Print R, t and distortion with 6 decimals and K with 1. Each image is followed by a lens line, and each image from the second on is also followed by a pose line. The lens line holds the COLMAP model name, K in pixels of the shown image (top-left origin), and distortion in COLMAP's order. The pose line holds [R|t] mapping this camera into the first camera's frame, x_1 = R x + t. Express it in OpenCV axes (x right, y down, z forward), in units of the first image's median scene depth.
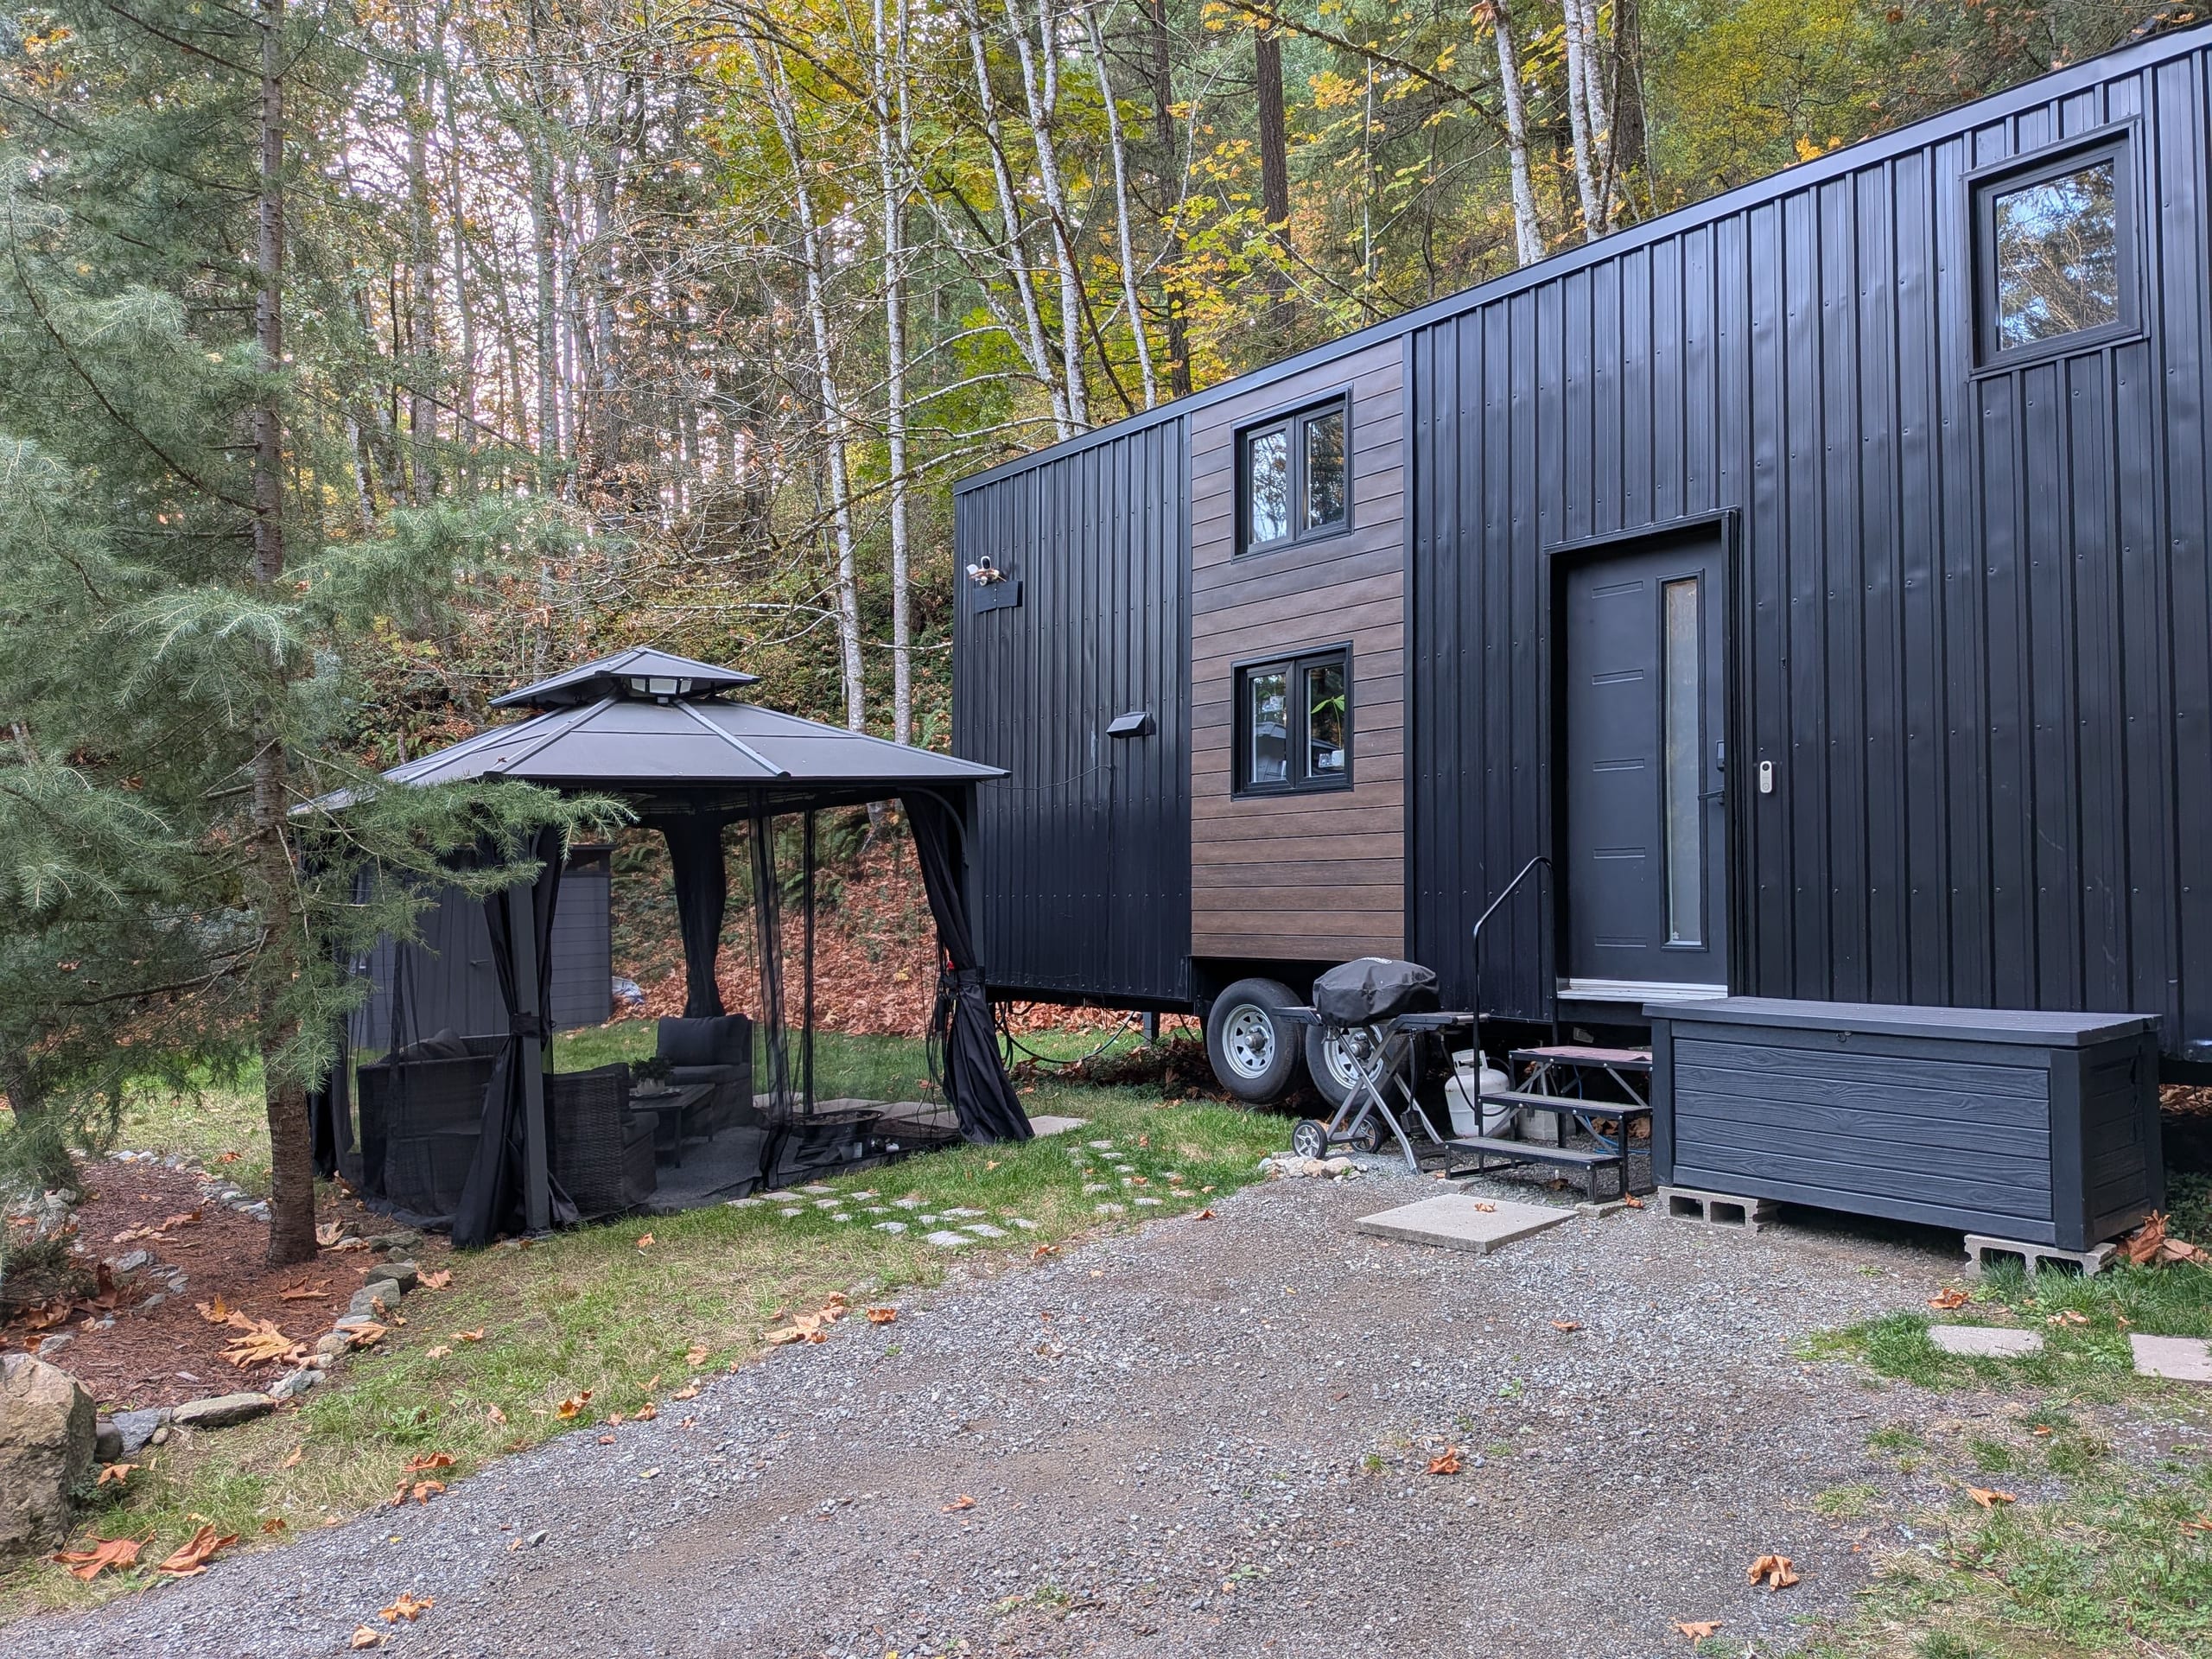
lens RADIAL K [[1552.0, 0, 1124.0], [0, 1552.0, 834.5], [0, 0, 1]] dist [0.119753, -0.170395]
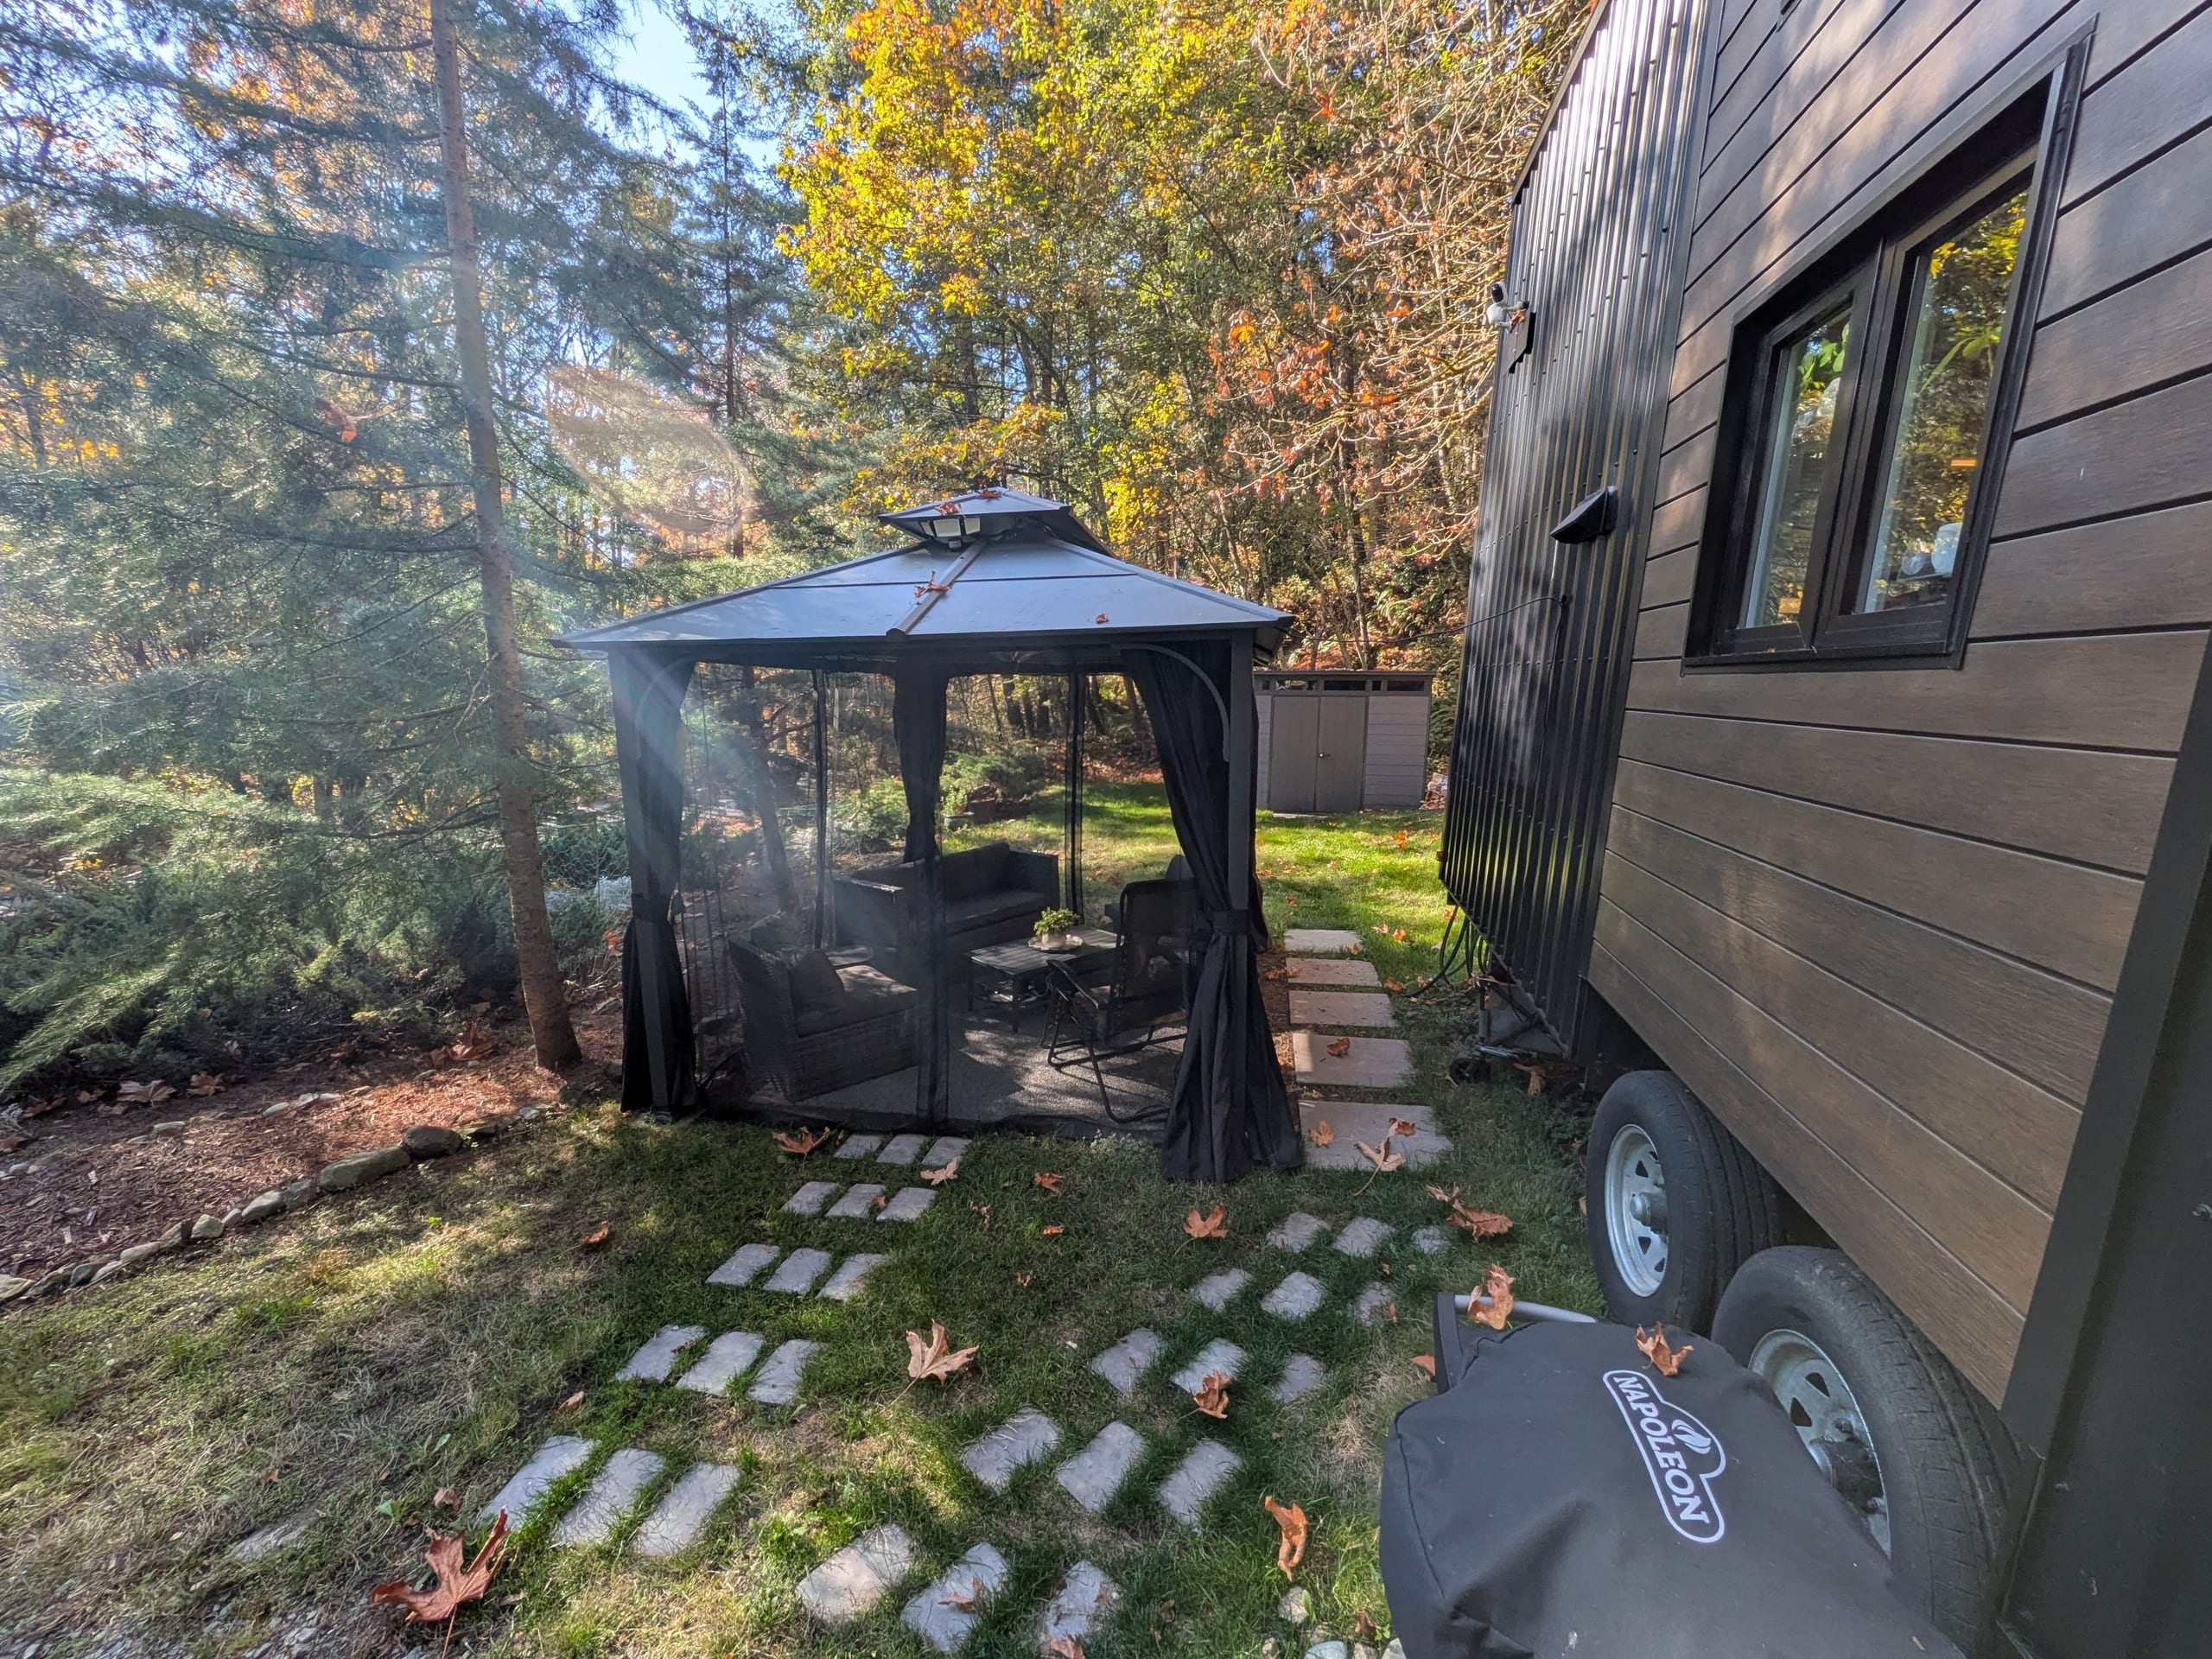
lens RADIAL K [[875.3, 0, 1106.0], [0, 875.3, 829.5], [0, 0, 1]] dist [0.000724, 0.000030]
pose [[0.588670, 0.167117, -0.790911, 0.220833], [0.008133, 0.977124, 0.212517, -0.040695], [0.808333, -0.131535, 0.573844, 0.949313]]
